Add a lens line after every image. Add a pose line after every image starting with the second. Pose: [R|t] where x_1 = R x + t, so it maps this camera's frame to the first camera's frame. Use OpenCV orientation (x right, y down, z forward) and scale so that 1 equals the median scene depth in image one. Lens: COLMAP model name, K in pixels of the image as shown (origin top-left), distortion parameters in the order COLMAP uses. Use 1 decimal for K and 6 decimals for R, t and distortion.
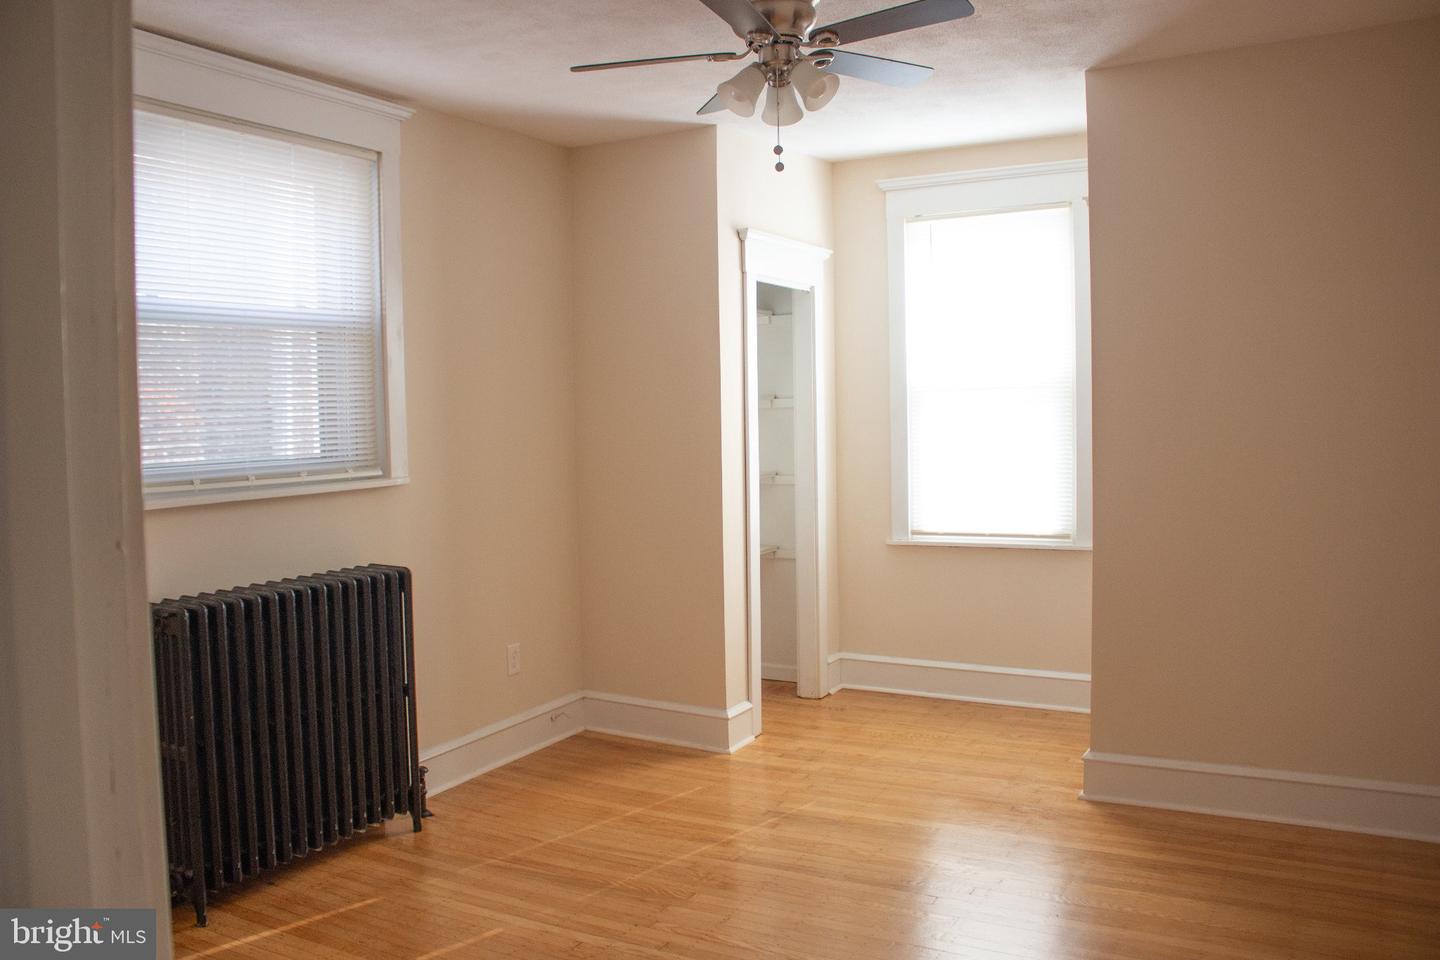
lens RADIAL K [[1166.1, 0, 723.5], [0, 1166.1, 474.4], [0, 0, 1]] dist [-0.173140, 0.142698]
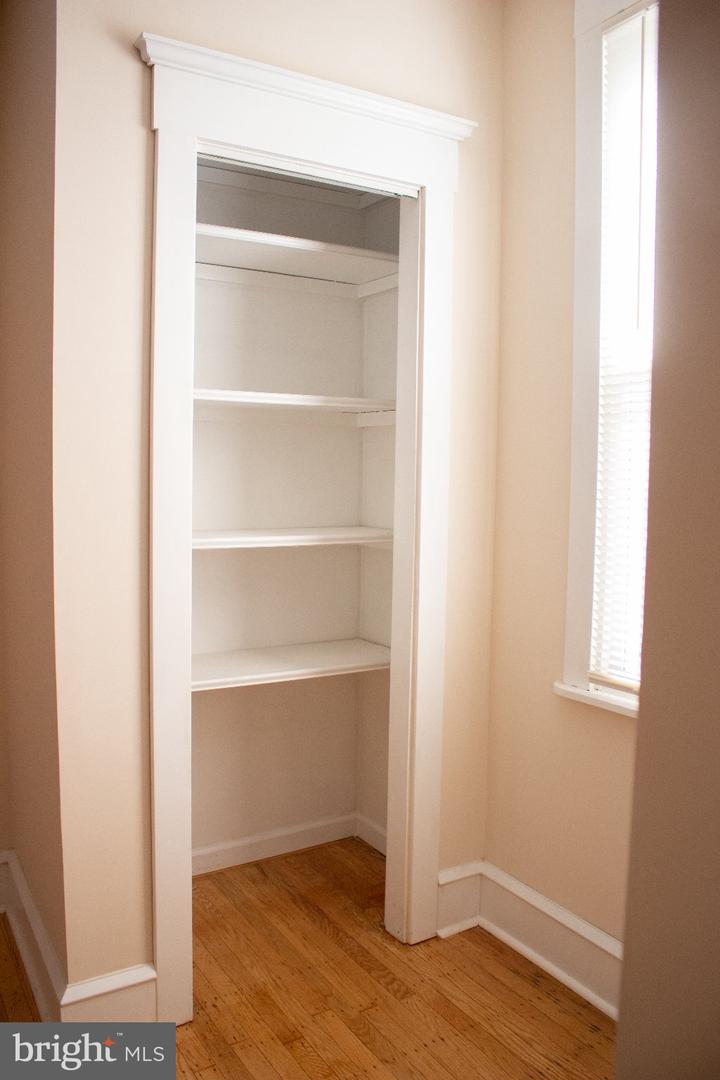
lens RADIAL K [[900.8, 0, 356.8], [0, 900.8, 538.3], [0, 0, 1]] dist [-0.166610, 0.153721]
pose [[0.874730, 0.076696, -0.478504, 0.272680], [-0.059265, 0.996916, 0.051450, -0.024458], [0.480974, -0.016646, 0.876577, 0.681989]]
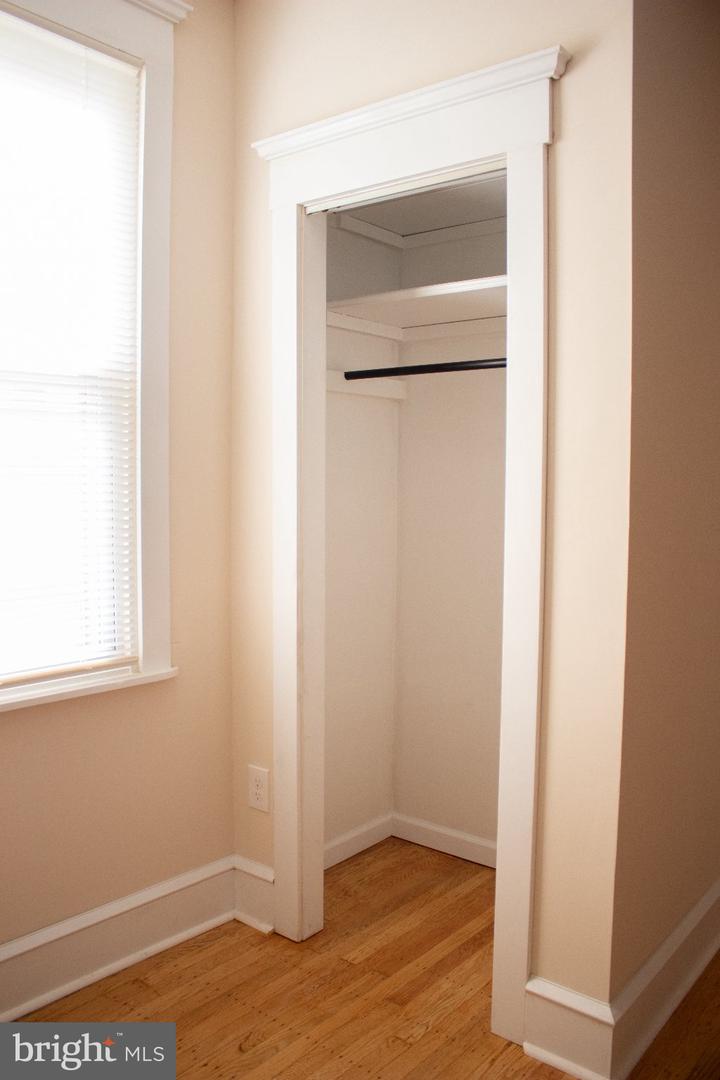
lens RADIAL K [[874.6, 0, 360.0], [0, 874.6, 540.0], [0, 0, 1]] dist [-0.173140, 0.142698]
pose [[0.151702, -0.045631, 0.987372, -0.092861], [0.042182, 0.998323, 0.039657, -0.016551], [-0.987526, 0.035633, 0.153372, 0.836273]]
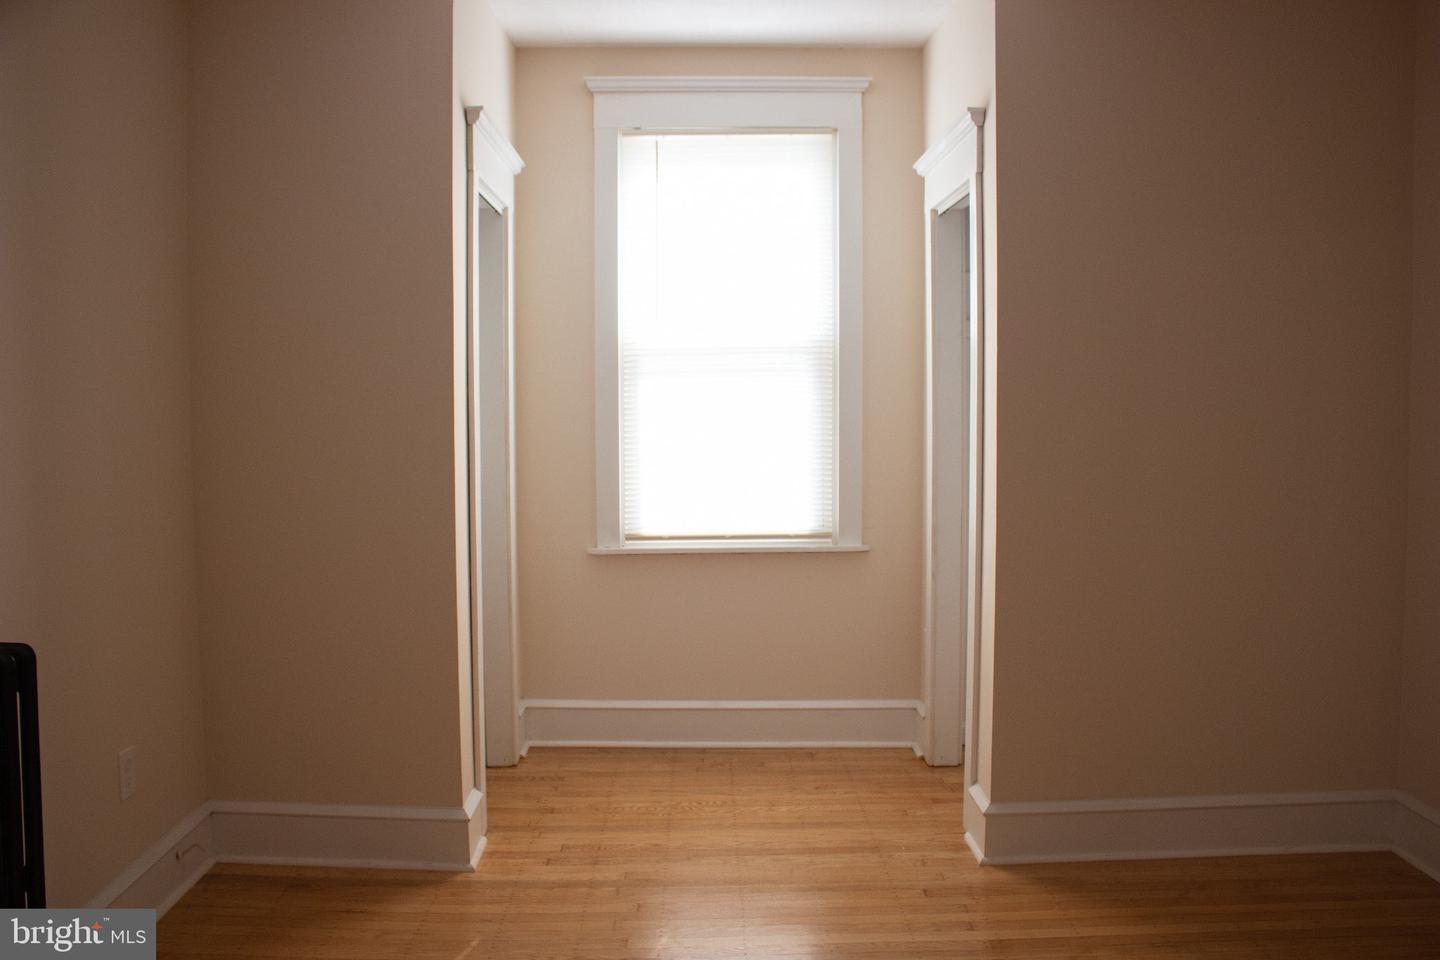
lens RADIAL K [[1201.0, 0, 710.0], [0, 1201.0, 475.6], [0, 0, 1]] dist [-0.166610, 0.153721]
pose [[0.865180, -0.015339, 0.501227, -0.204989], [0.013791, 0.999882, 0.006794, 0.004461], [-0.501271, 0.001034, 0.865289, 0.305858]]
